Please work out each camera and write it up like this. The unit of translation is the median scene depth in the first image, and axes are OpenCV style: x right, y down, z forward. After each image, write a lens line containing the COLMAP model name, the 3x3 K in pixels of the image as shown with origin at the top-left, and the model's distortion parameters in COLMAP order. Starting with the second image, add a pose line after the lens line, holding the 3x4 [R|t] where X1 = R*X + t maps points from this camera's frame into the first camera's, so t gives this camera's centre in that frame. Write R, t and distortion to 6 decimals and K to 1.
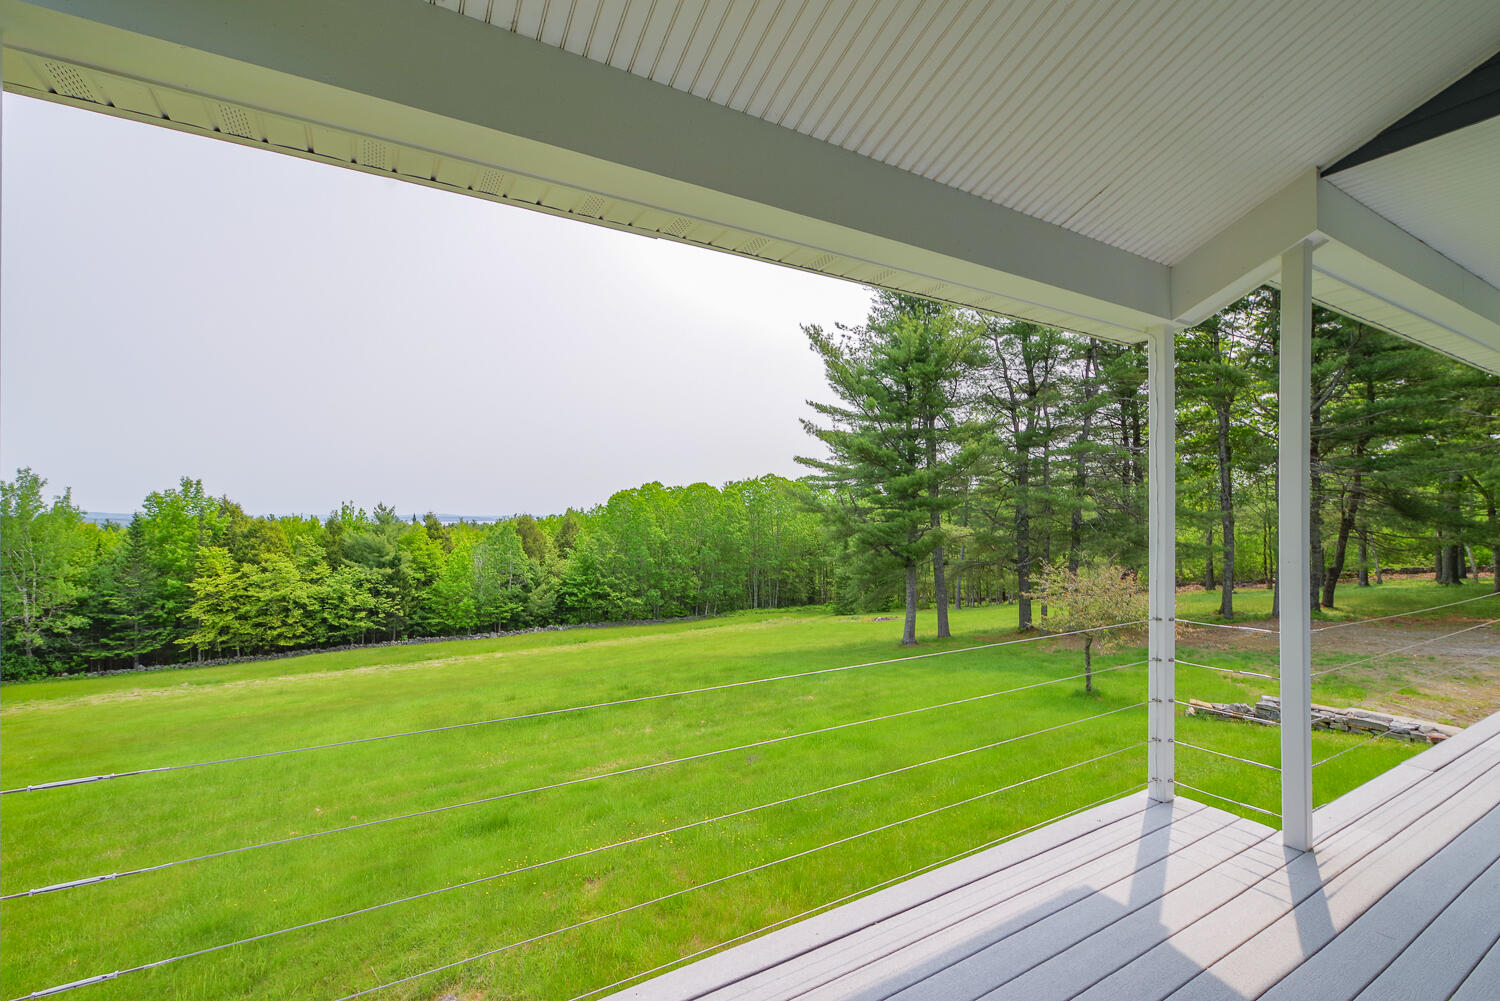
lens RADIAL K [[643.5, 0, 750.0], [0, 643.5, 500.5], [0, 0, 1]] dist [-0.002689, -0.000483]
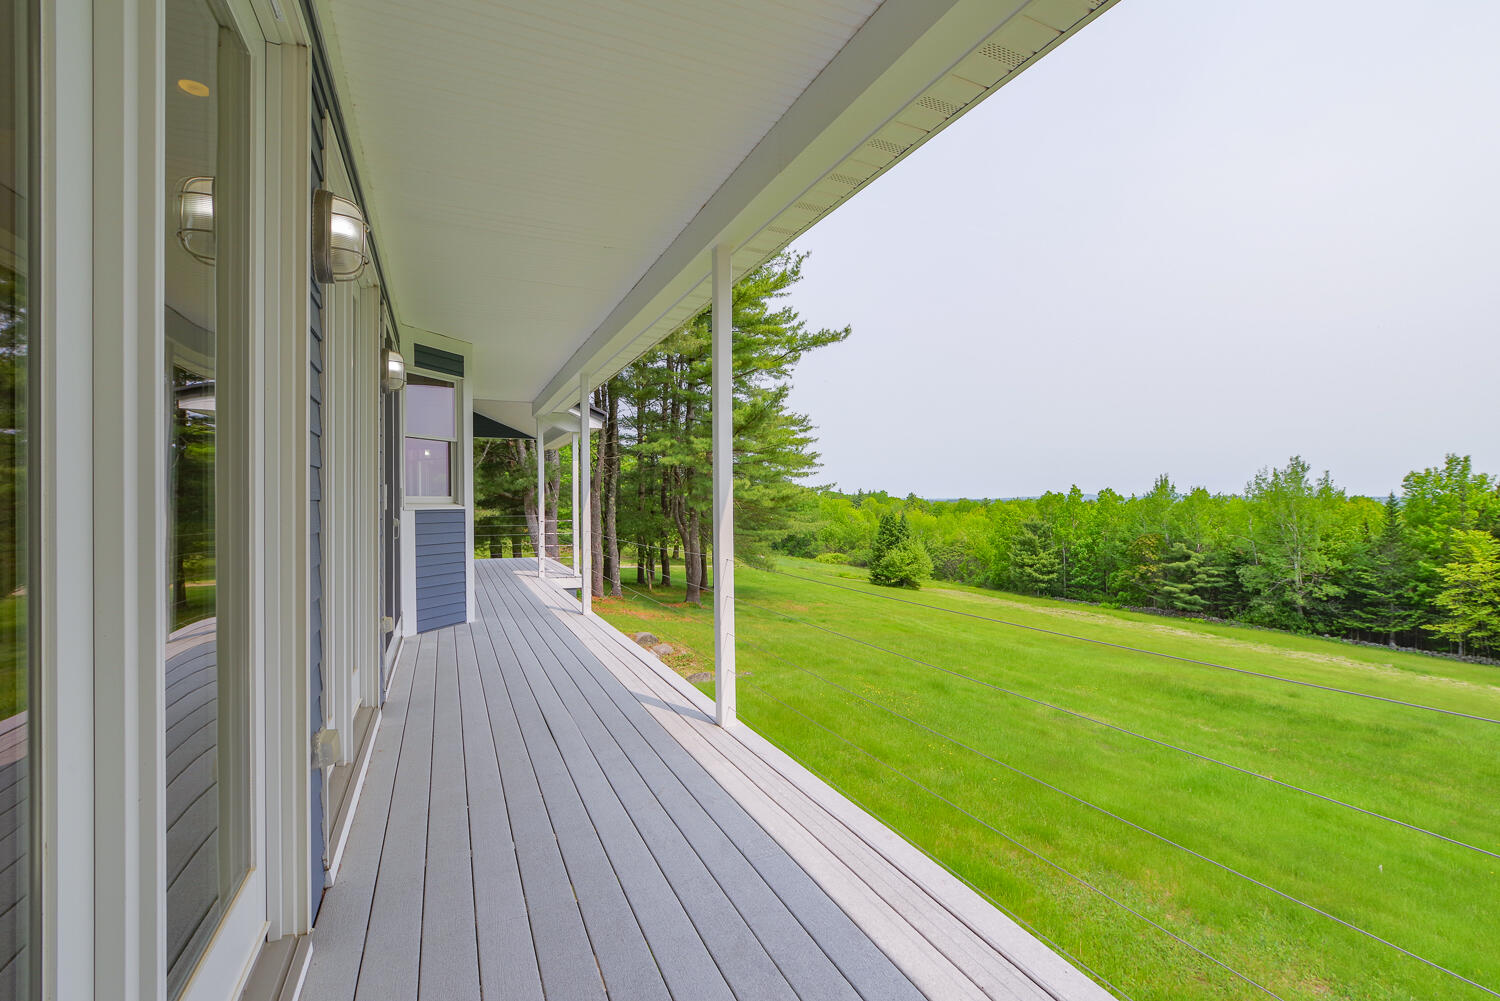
lens RADIAL K [[643.5, 0, 750.0], [0, 643.5, 500.5], [0, 0, 1]] dist [-0.002689, -0.000483]
pose [[-0.076841, 0.006213, -0.997024, 0.139038], [0.025474, 0.999666, 0.004266, 0.001186], [0.996718, -0.025070, -0.076973, 0.071854]]
